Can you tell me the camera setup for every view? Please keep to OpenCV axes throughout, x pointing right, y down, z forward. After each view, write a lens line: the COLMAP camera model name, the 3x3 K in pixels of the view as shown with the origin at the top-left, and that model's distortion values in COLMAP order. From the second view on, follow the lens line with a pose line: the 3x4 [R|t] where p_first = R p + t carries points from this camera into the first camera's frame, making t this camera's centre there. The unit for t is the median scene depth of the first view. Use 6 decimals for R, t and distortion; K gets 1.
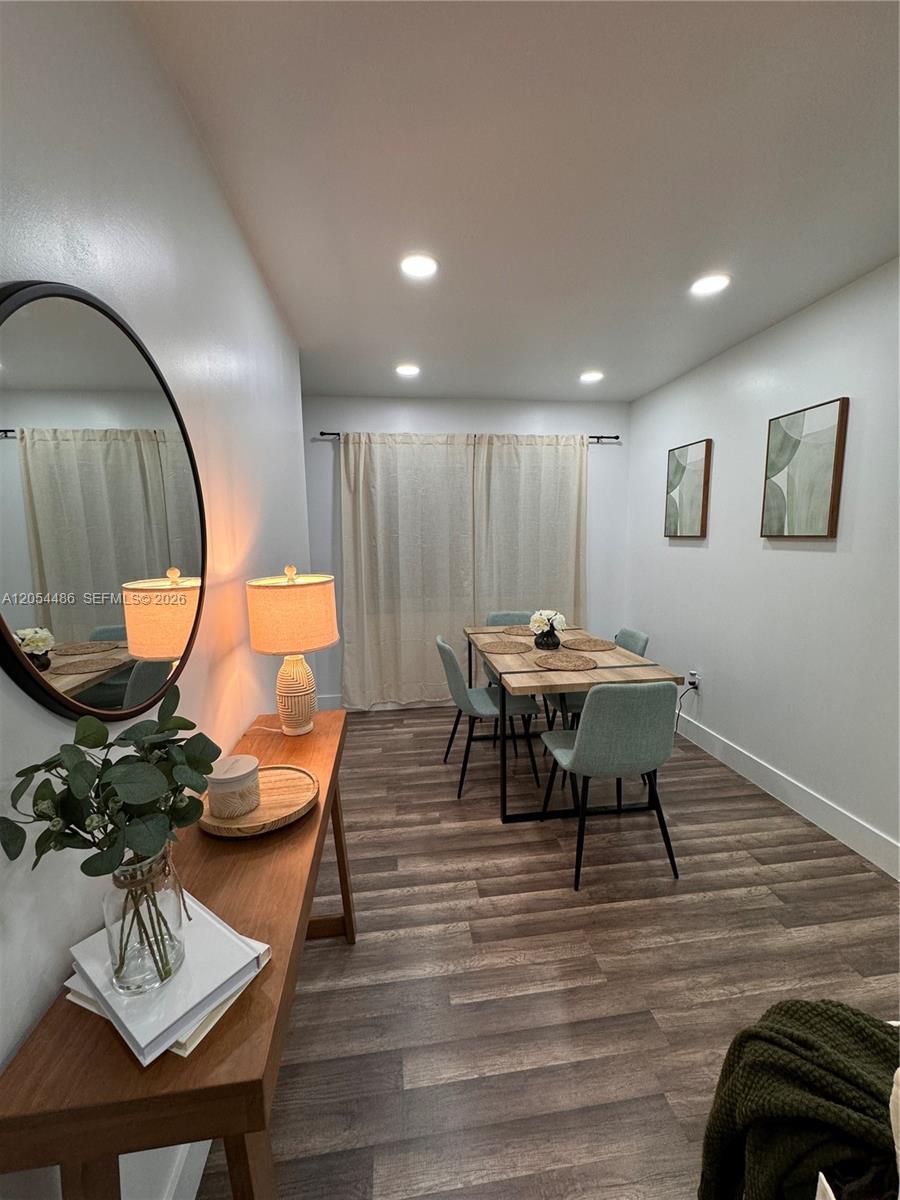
lens RADIAL K [[479.9, 0, 448.4], [0, 479.9, 601.0], [0, 0, 1]] dist [-0.001526, 0.000470]
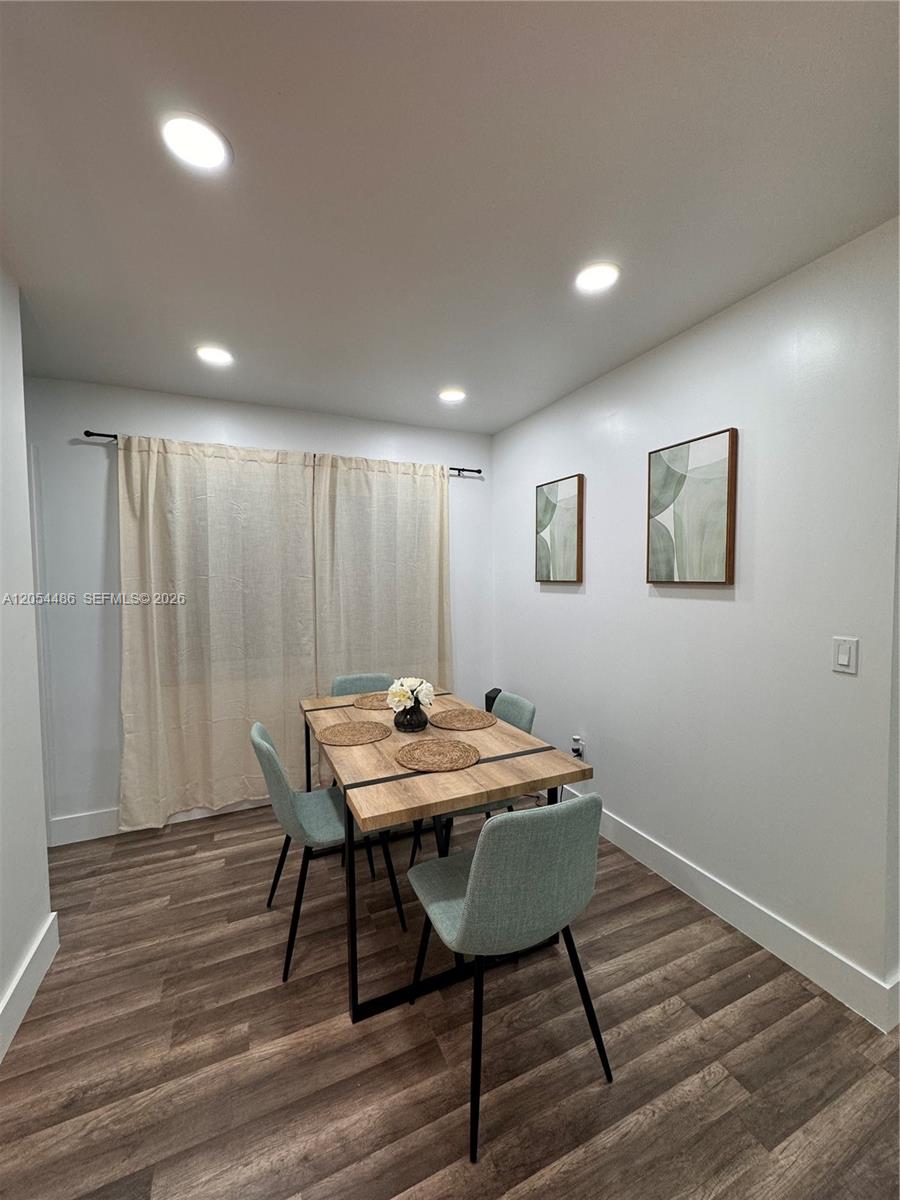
lens RADIAL K [[479.9, 0, 449.0], [0, 479.9, 601.1], [0, 0, 1]] dist [-0.001526, 0.000470]
pose [[0.955869, -0.007559, 0.293696, 0.044732], [0.033086, 0.996079, -0.082044, -0.037738], [-0.291924, 0.088141, 0.952371, 0.256355]]
